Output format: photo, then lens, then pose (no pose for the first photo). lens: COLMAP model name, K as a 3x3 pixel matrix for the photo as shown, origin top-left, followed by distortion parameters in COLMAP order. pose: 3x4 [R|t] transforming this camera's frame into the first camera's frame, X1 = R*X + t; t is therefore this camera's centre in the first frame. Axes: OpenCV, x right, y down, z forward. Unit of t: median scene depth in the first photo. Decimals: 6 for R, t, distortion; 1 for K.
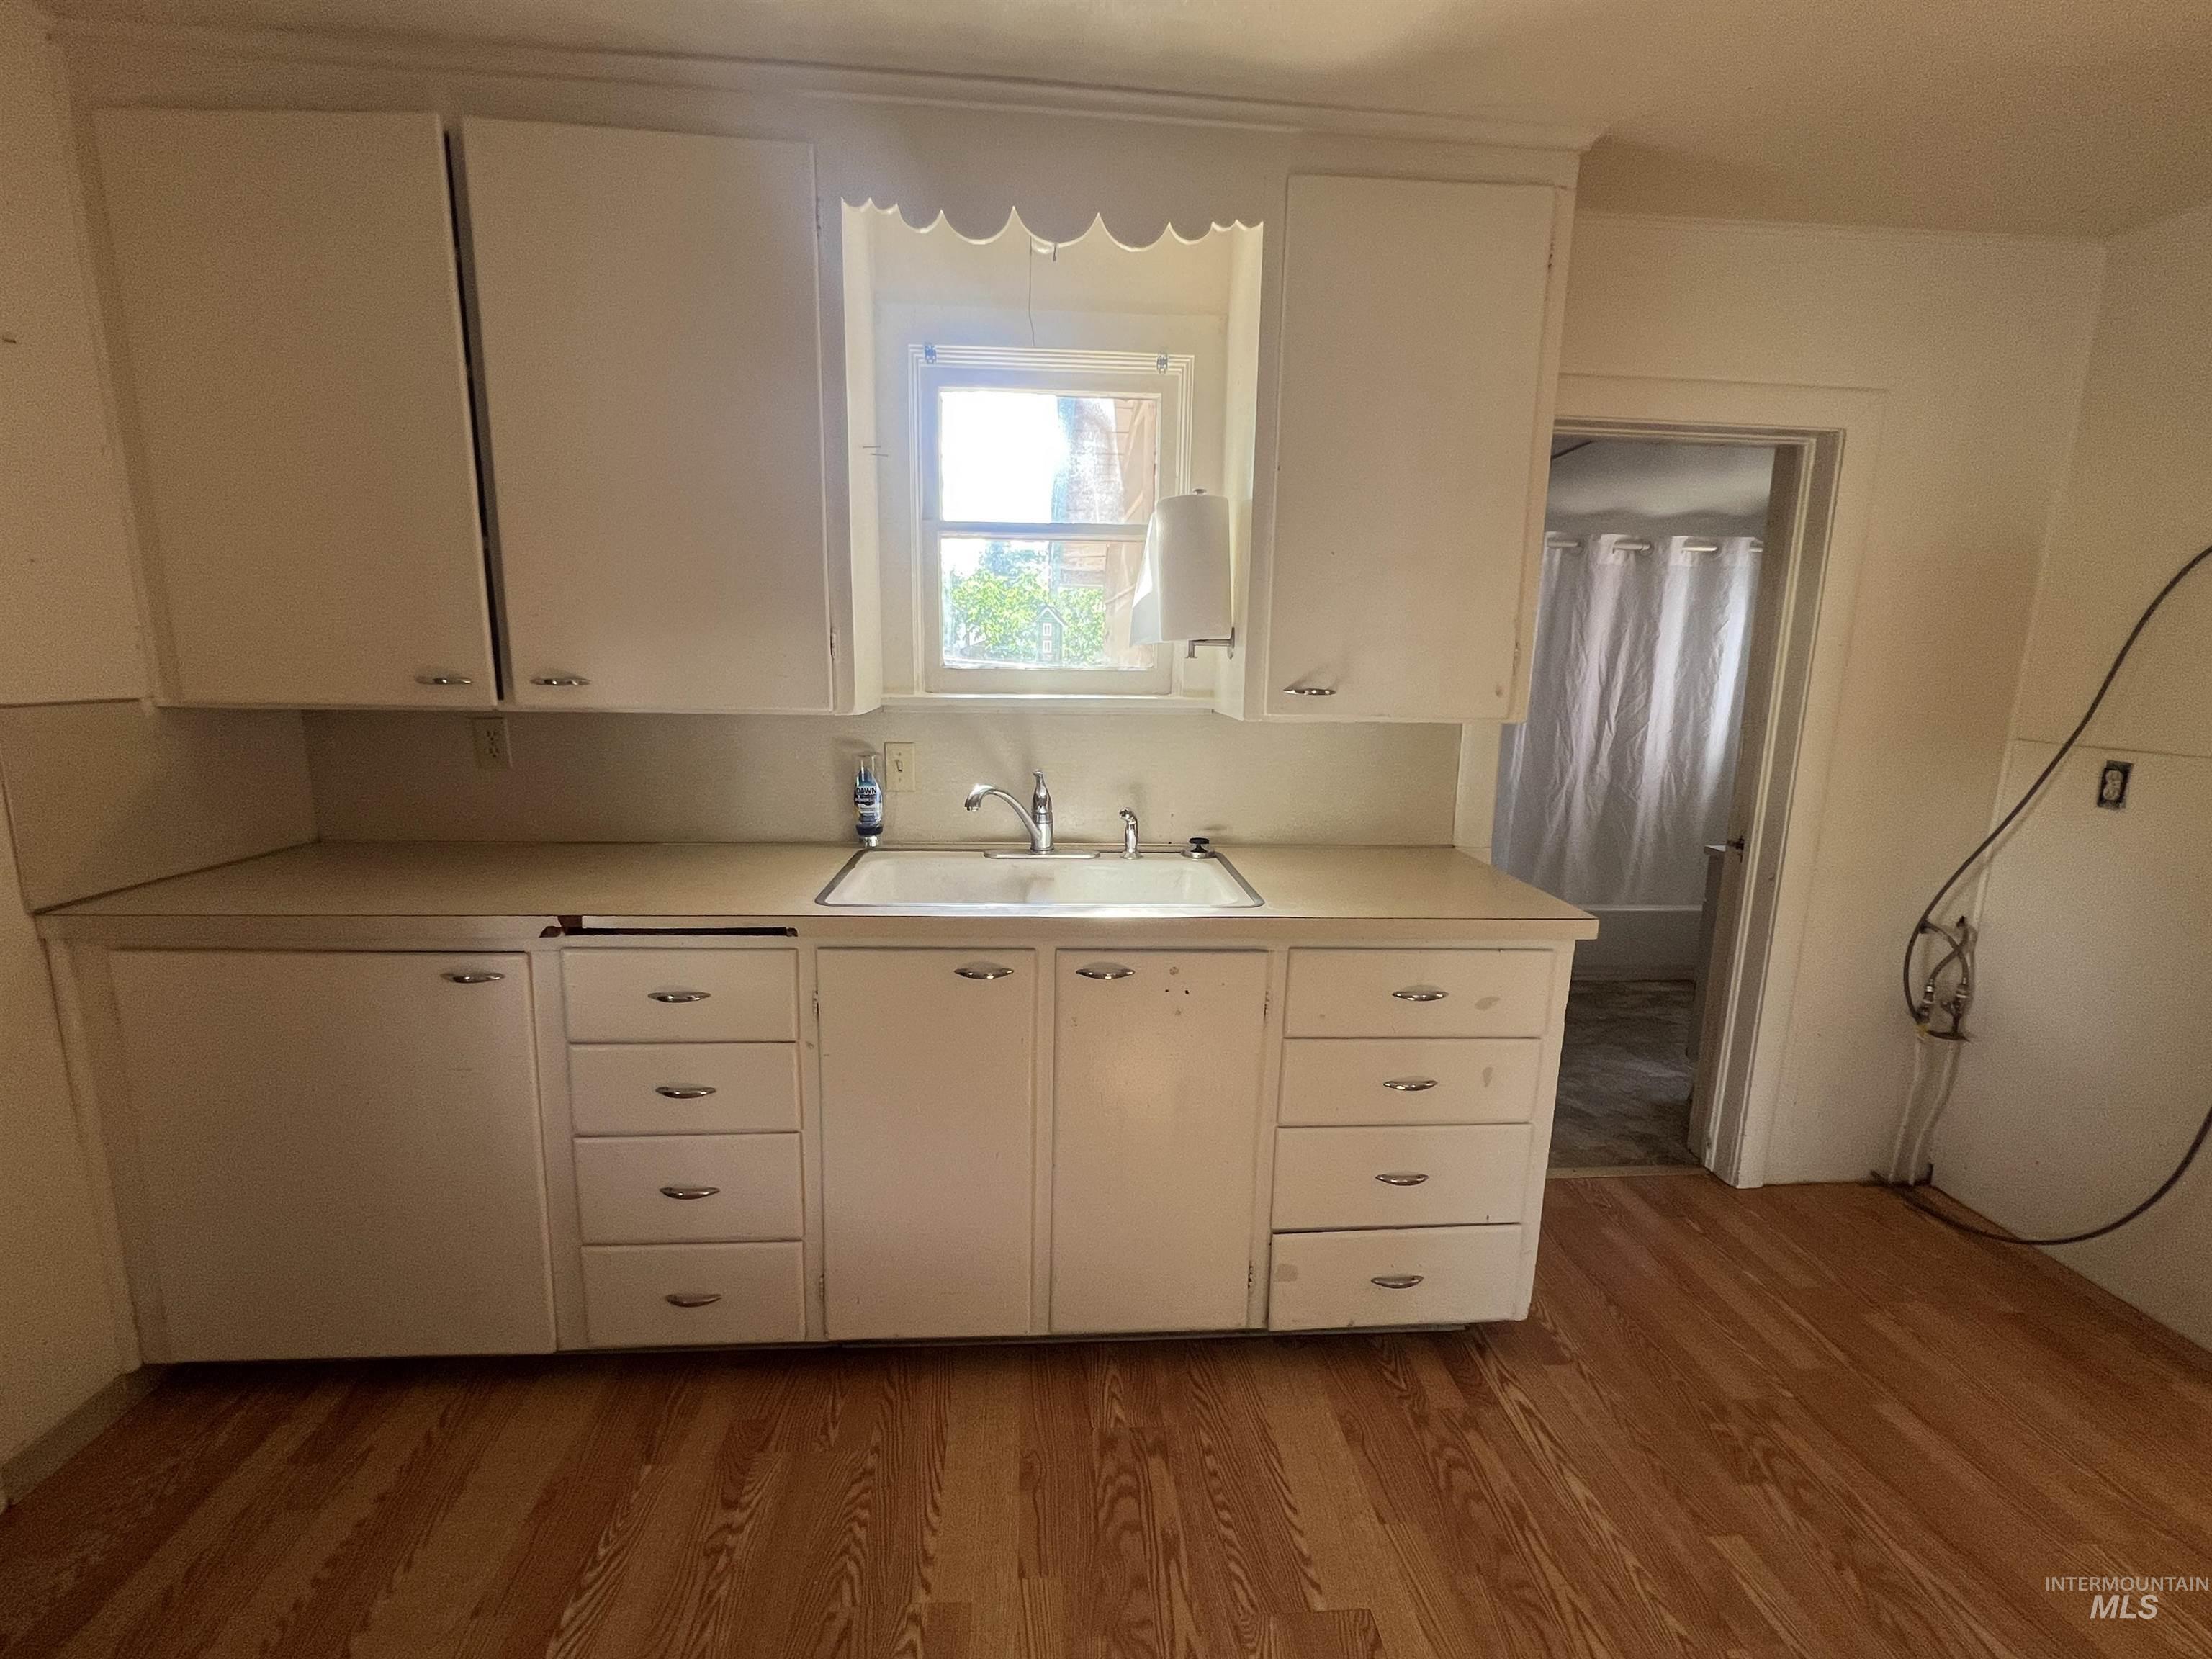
lens RADIAL K [[983.8, 0, 1148.6], [0, 983.8, 835.4], [0, 0, 1]] dist [-0.000406, -0.000385]
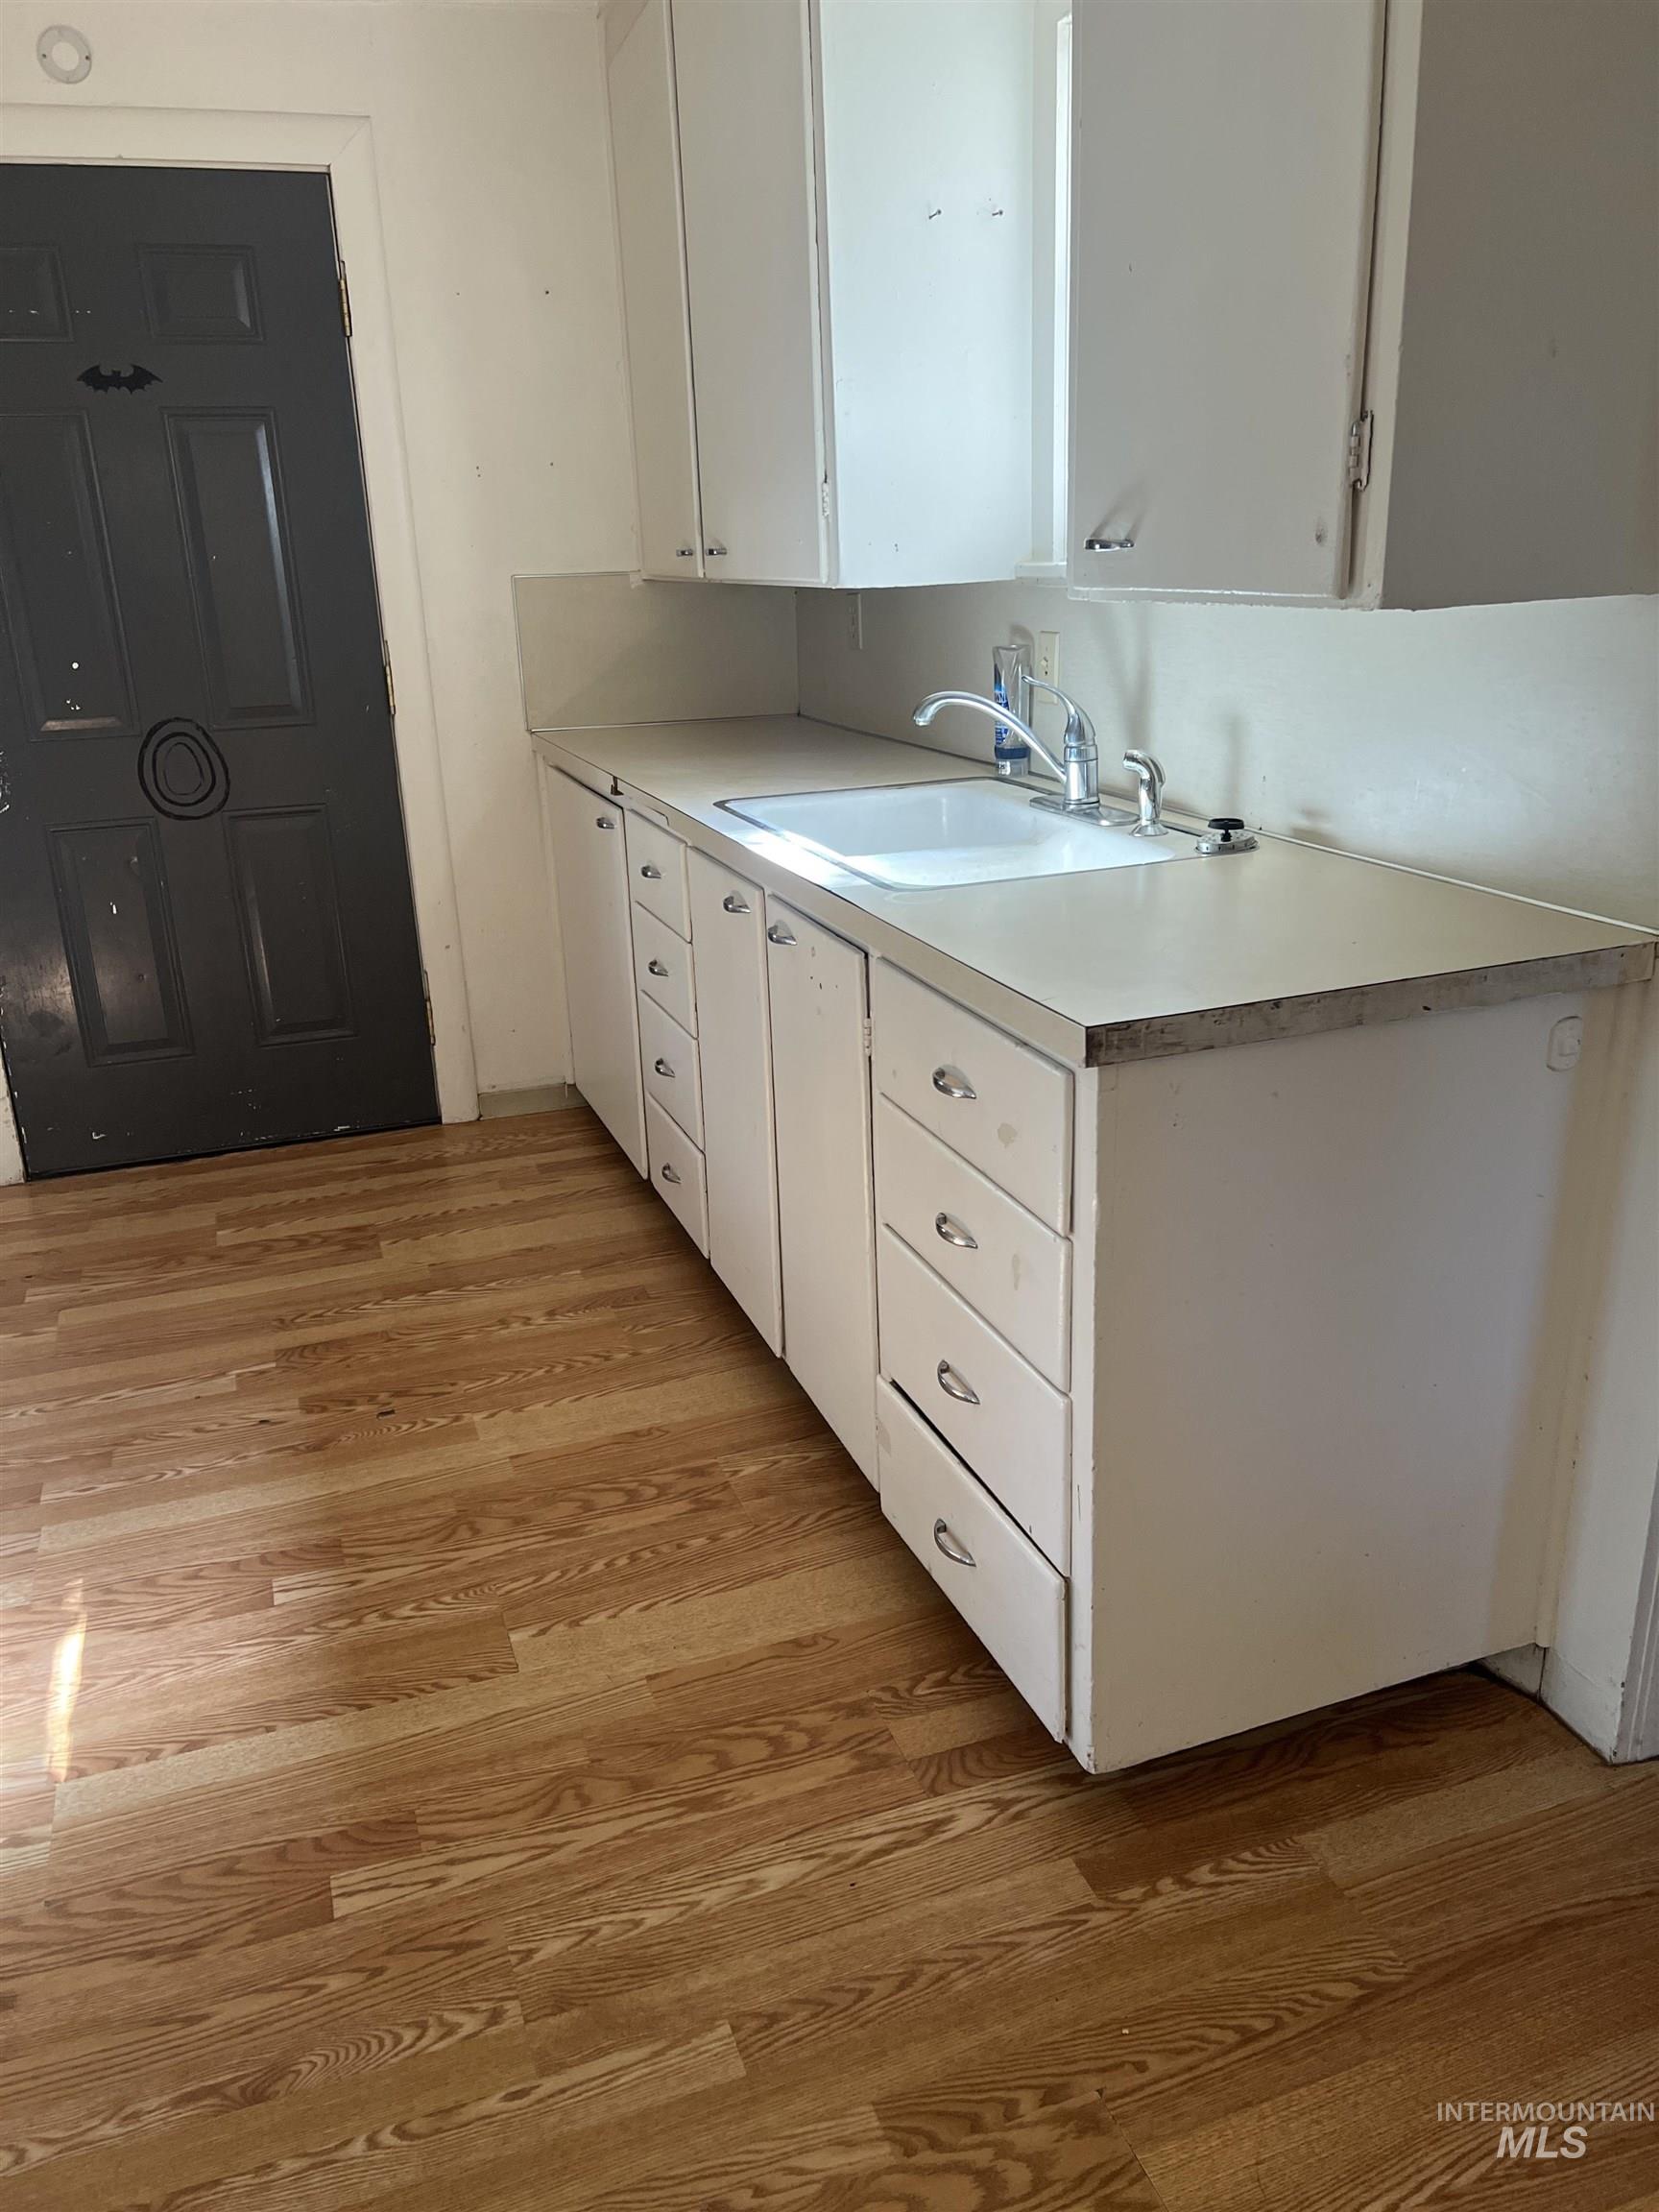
lens RADIAL K [[1666.1, 0, 820.9], [0, 1666.1, 1120.7], [0, 0, 1]] dist [0.047207, -0.053038]
pose [[0.257176, 0.292914, -0.920903, 1.324774], [-0.126919, 0.954939, 0.268297, -0.086559], [0.957994, 0.047880, 0.282763, 0.720884]]
